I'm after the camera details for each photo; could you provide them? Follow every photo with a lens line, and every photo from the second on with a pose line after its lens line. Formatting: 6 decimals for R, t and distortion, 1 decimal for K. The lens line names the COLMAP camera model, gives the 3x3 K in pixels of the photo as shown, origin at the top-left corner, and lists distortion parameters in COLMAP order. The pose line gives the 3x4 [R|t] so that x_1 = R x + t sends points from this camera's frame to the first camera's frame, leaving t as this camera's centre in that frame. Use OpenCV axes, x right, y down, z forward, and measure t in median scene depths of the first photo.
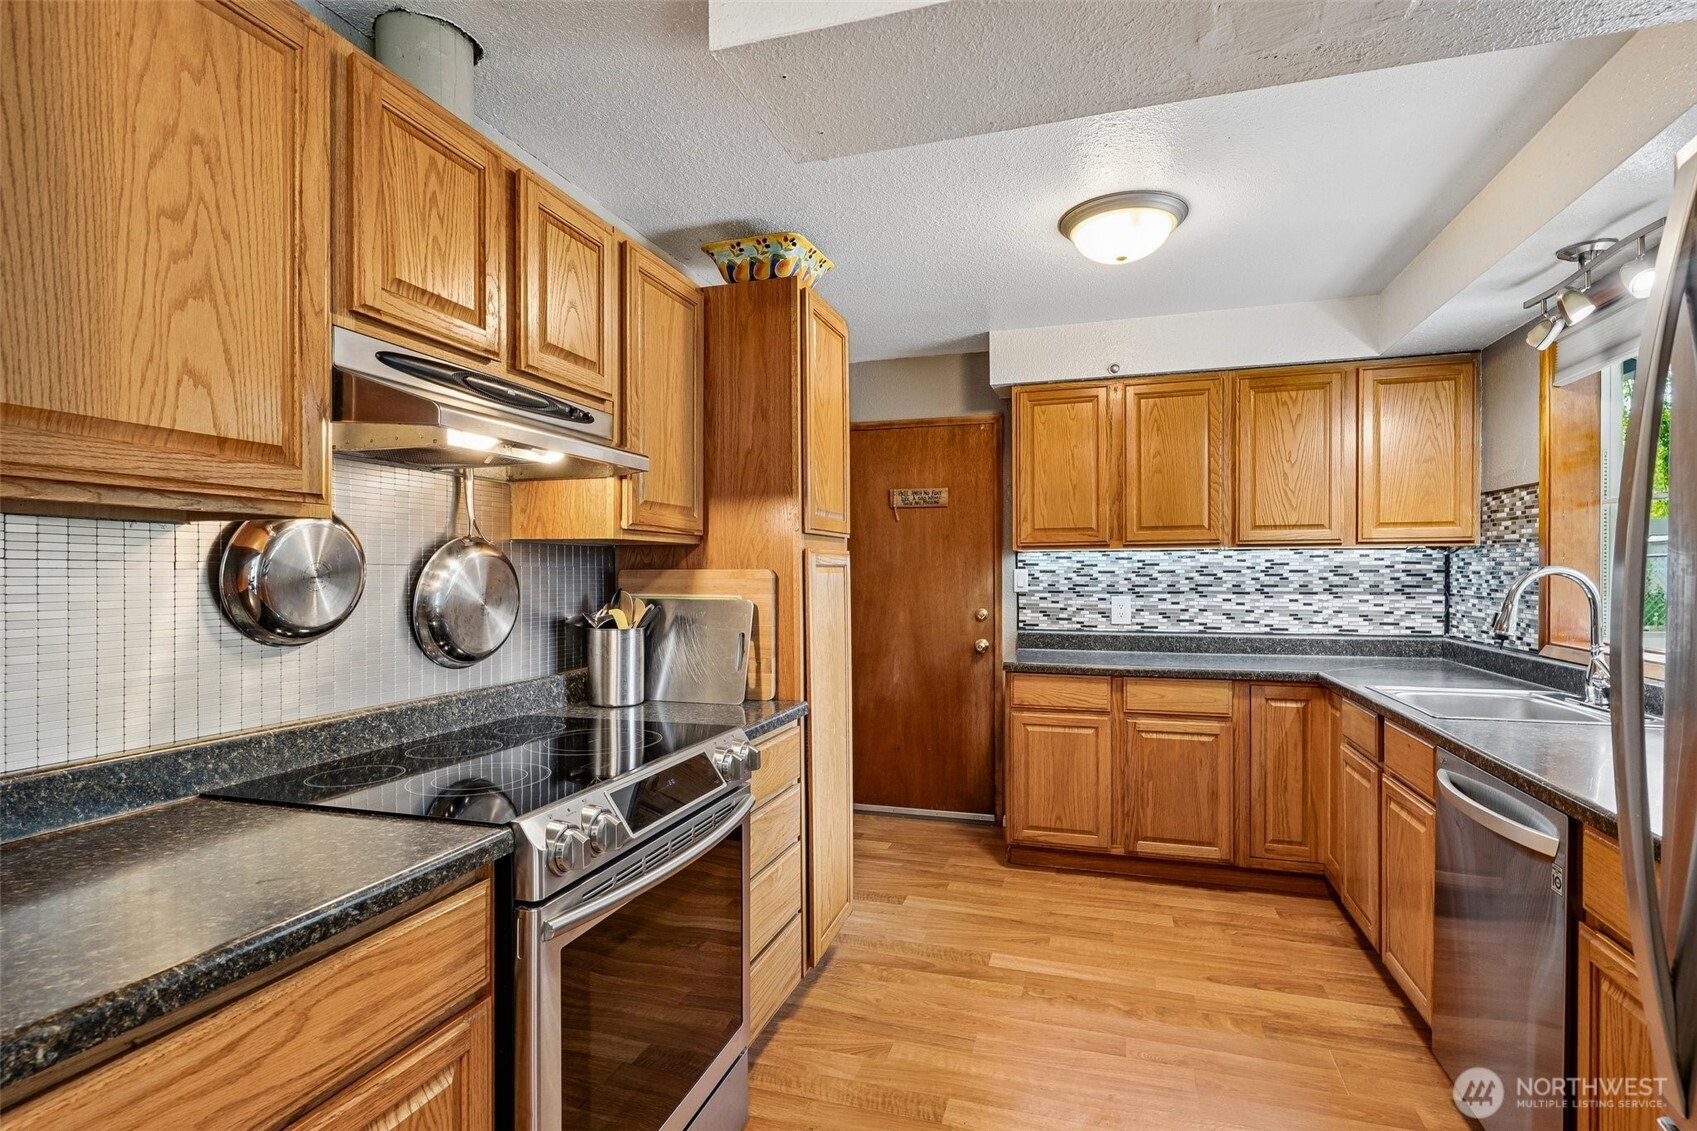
lens RADIAL K [[822.6, 0, 847.1], [0, 822.6, 575.9], [0, 0, 1]] dist [0.000679, -0.001983]
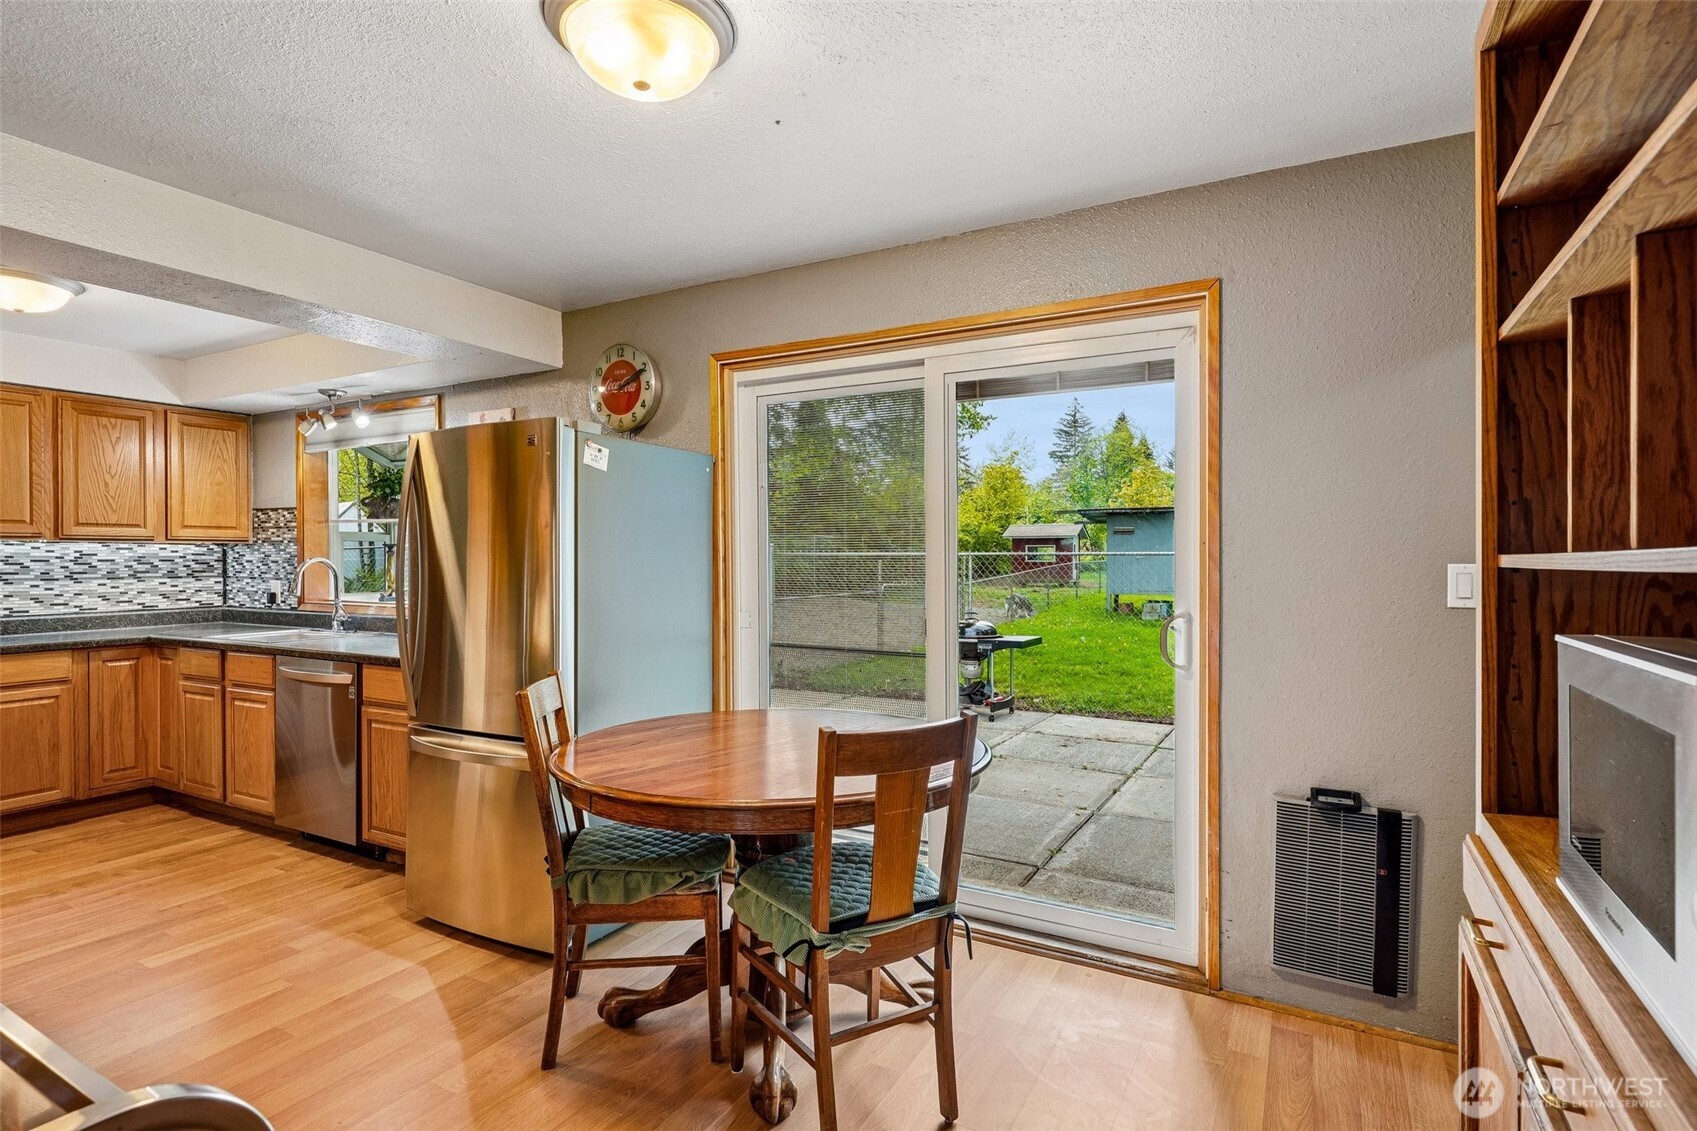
lens RADIAL K [[837.0, 0, 852.8], [0, 837.0, 564.1], [0, 0, 1]] dist [0.006183, -0.001448]
pose [[0.192350, -0.004502, 0.981316, -0.545159], [0.007988, 0.999964, 0.003021, 0.005118], [-0.981294, 0.007258, 0.192379, -0.389848]]
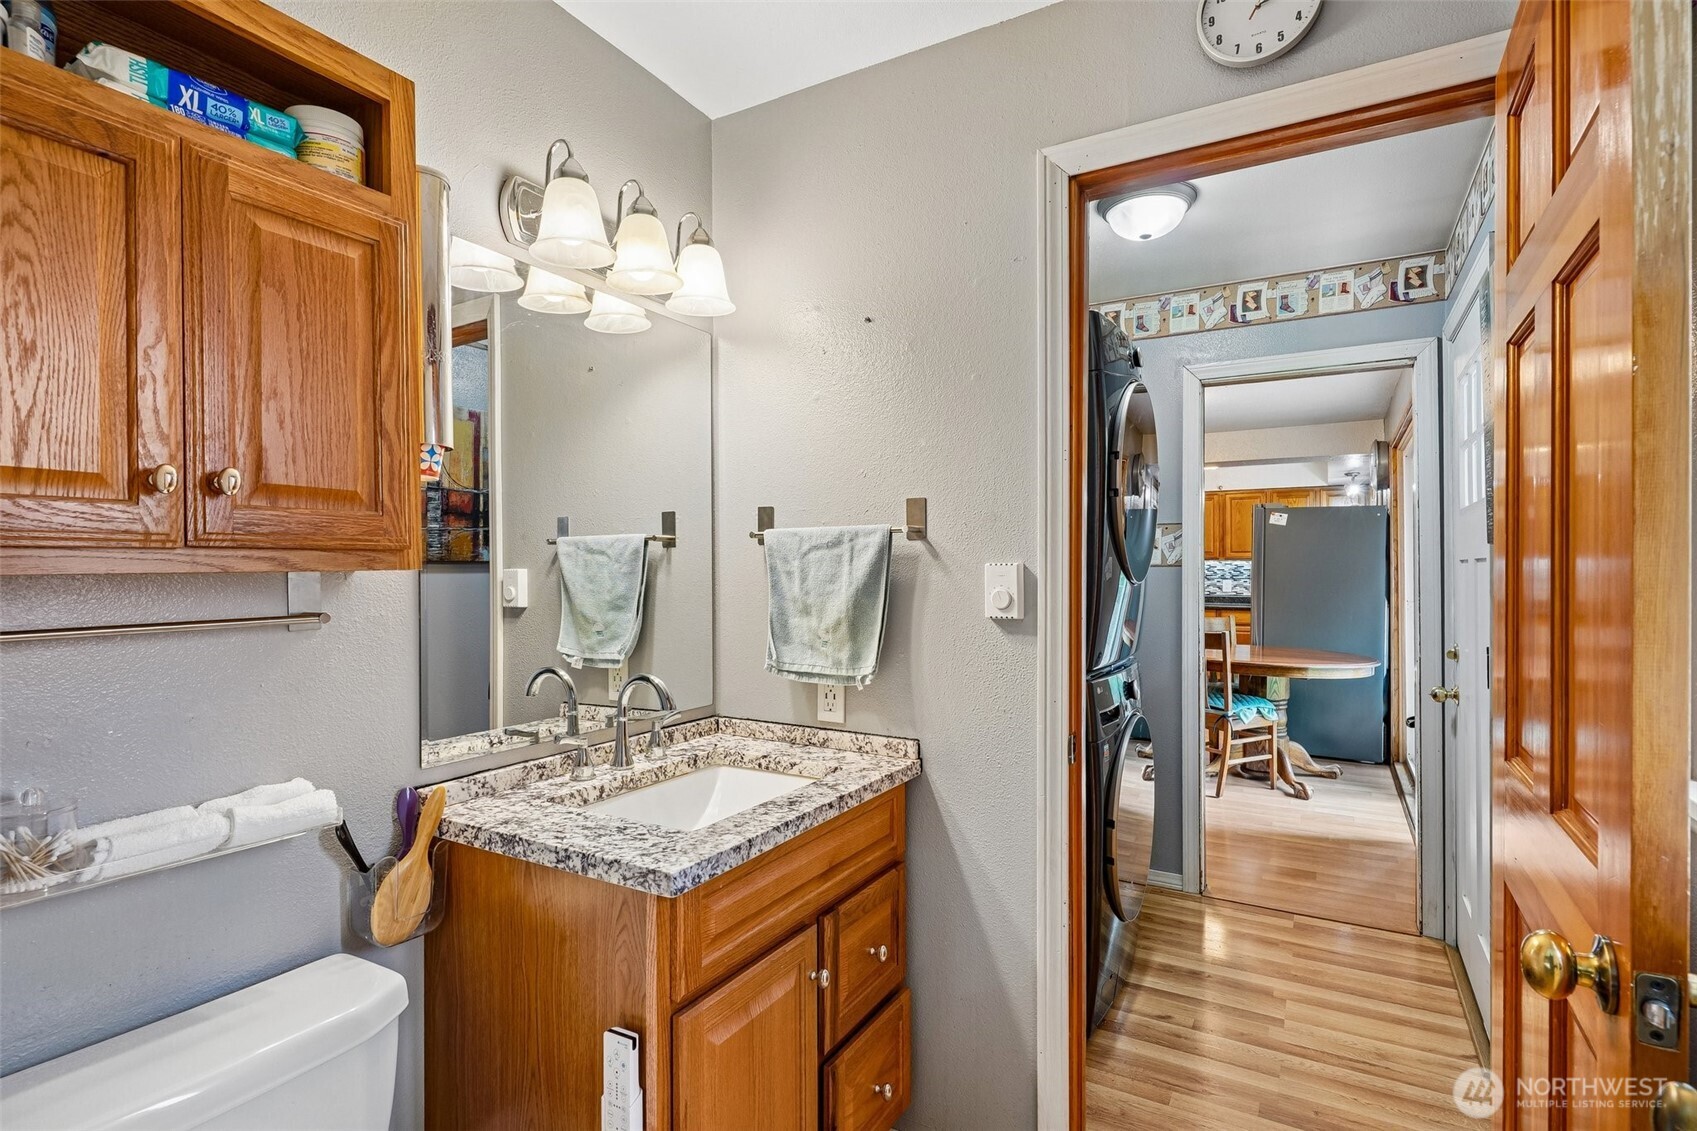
lens RADIAL K [[837.0, 0, 852.8], [0, 837.0, 564.1], [0, 0, 1]] dist [0.006183, -0.001448]
pose [[0.978841, 0.002515, -0.204605, -0.275901], [-0.004959, 0.999922, -0.011433, 0.014321], [0.204560, 0.012206, 0.978778, -1.930434]]
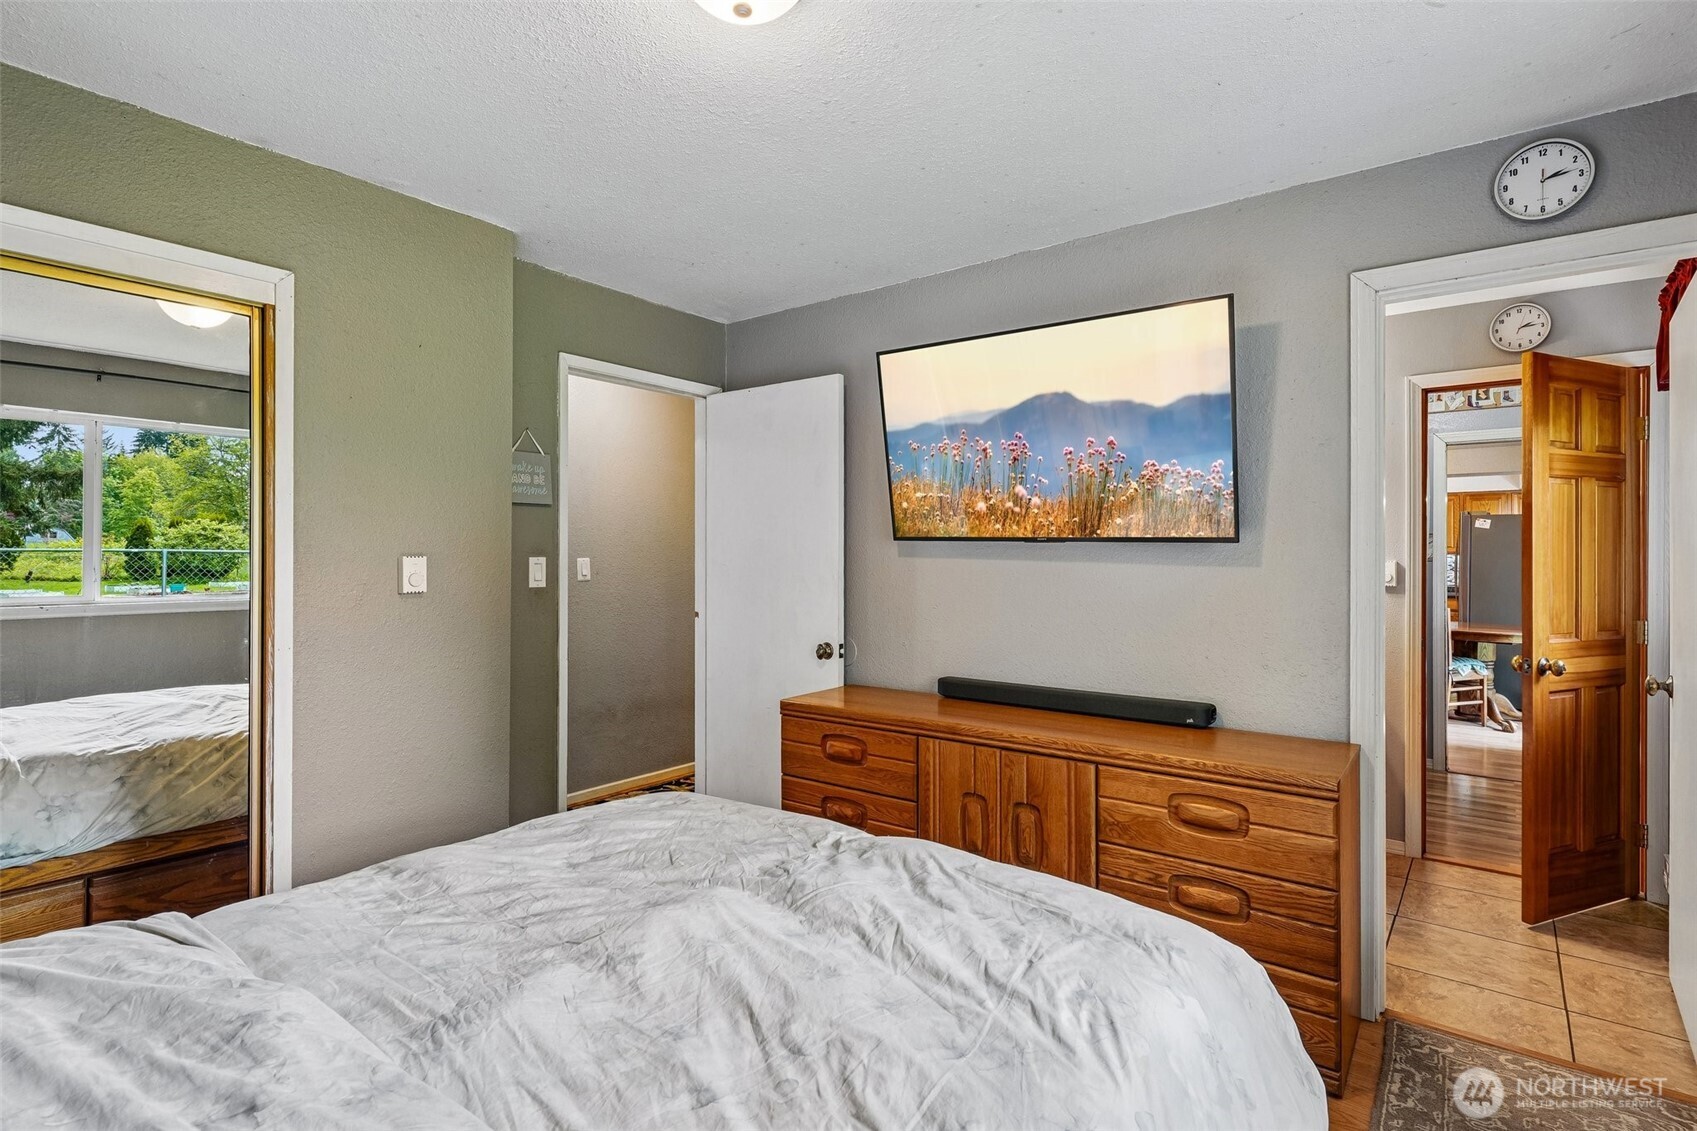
lens RADIAL K [[848.6, 0, 846.8], [0, 848.6, 551.5], [0, 0, 1]] dist [0.029981, -0.000309]
pose [[0.943219, 0.002066, -0.332165, -0.622791], [-0.007230, 0.999871, -0.014311, 0.015719], [0.332093, 0.015900, 0.943113, -2.831065]]
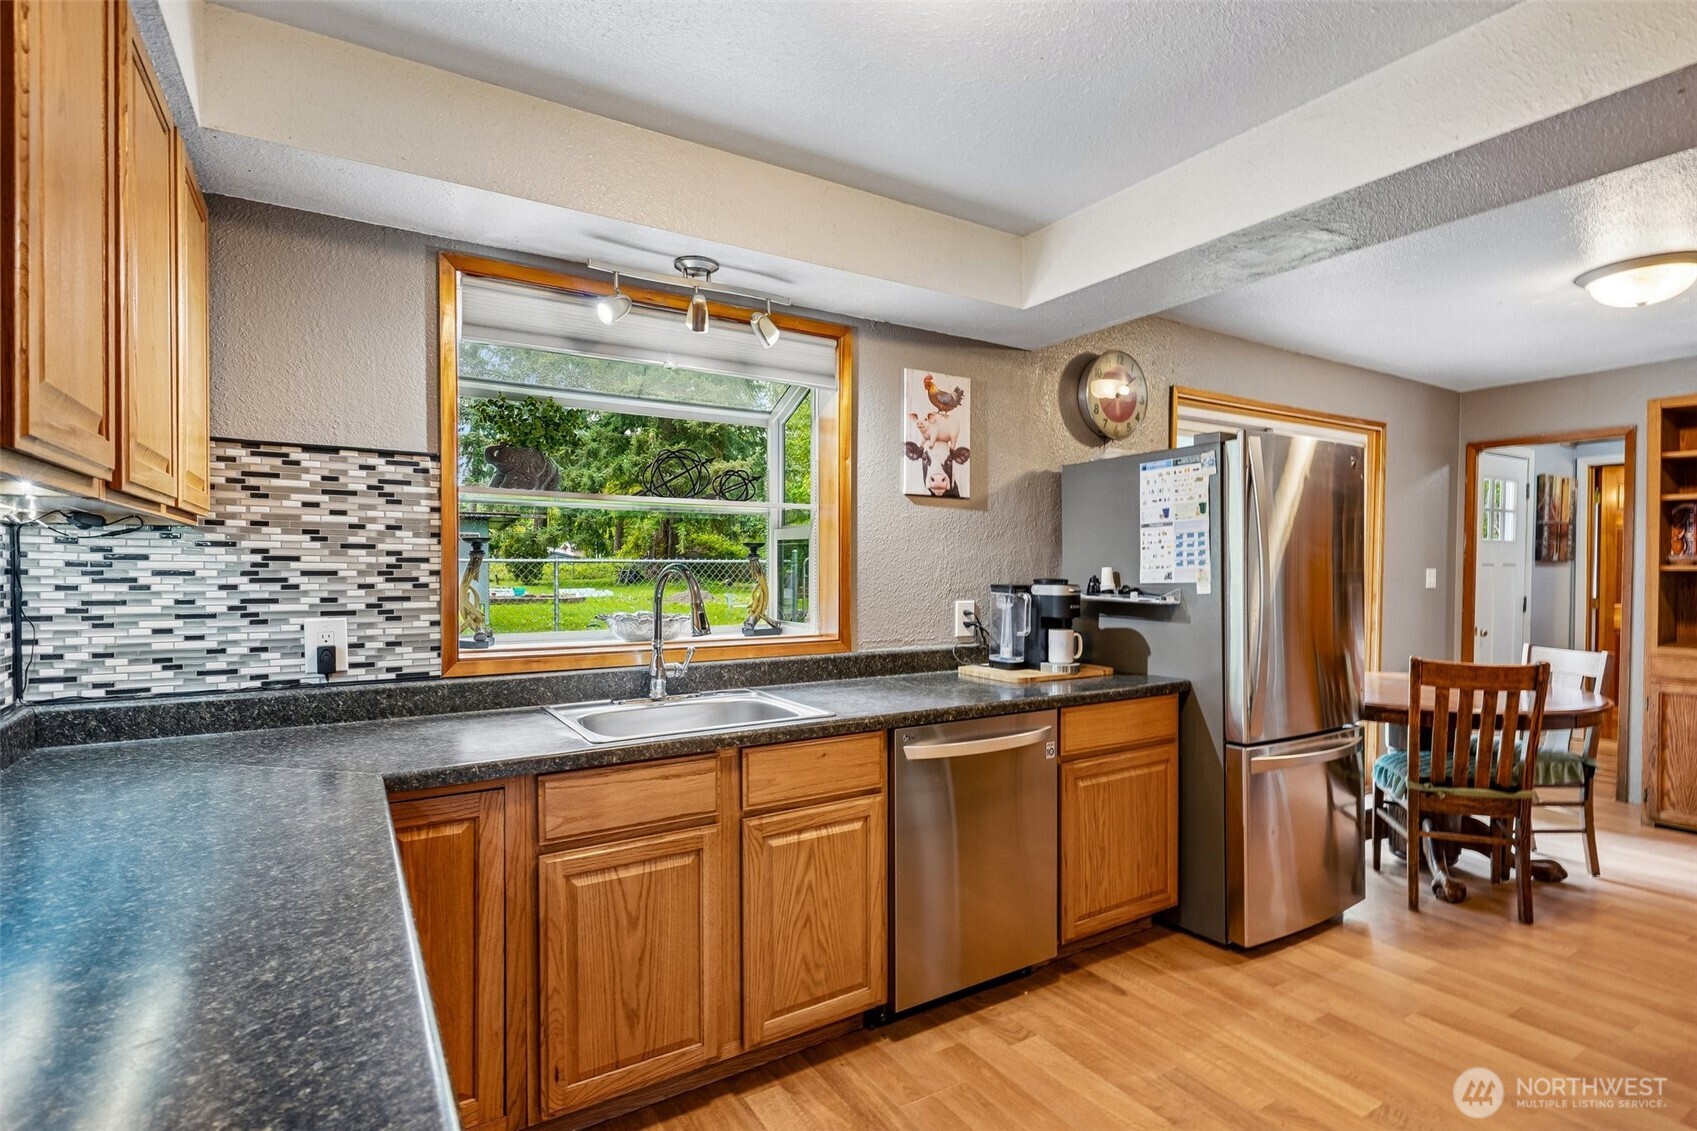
lens RADIAL K [[832.8, 0, 850.2], [0, 832.8, 577.3], [0, 0, 1]] dist [0.005665, 0.000094]
pose [[-0.764030, -0.007899, 0.645132, 0.034438], [0.005643, 0.999805, 0.018925, -0.009578], [-0.645156, 0.018100, -0.763837, 1.176878]]
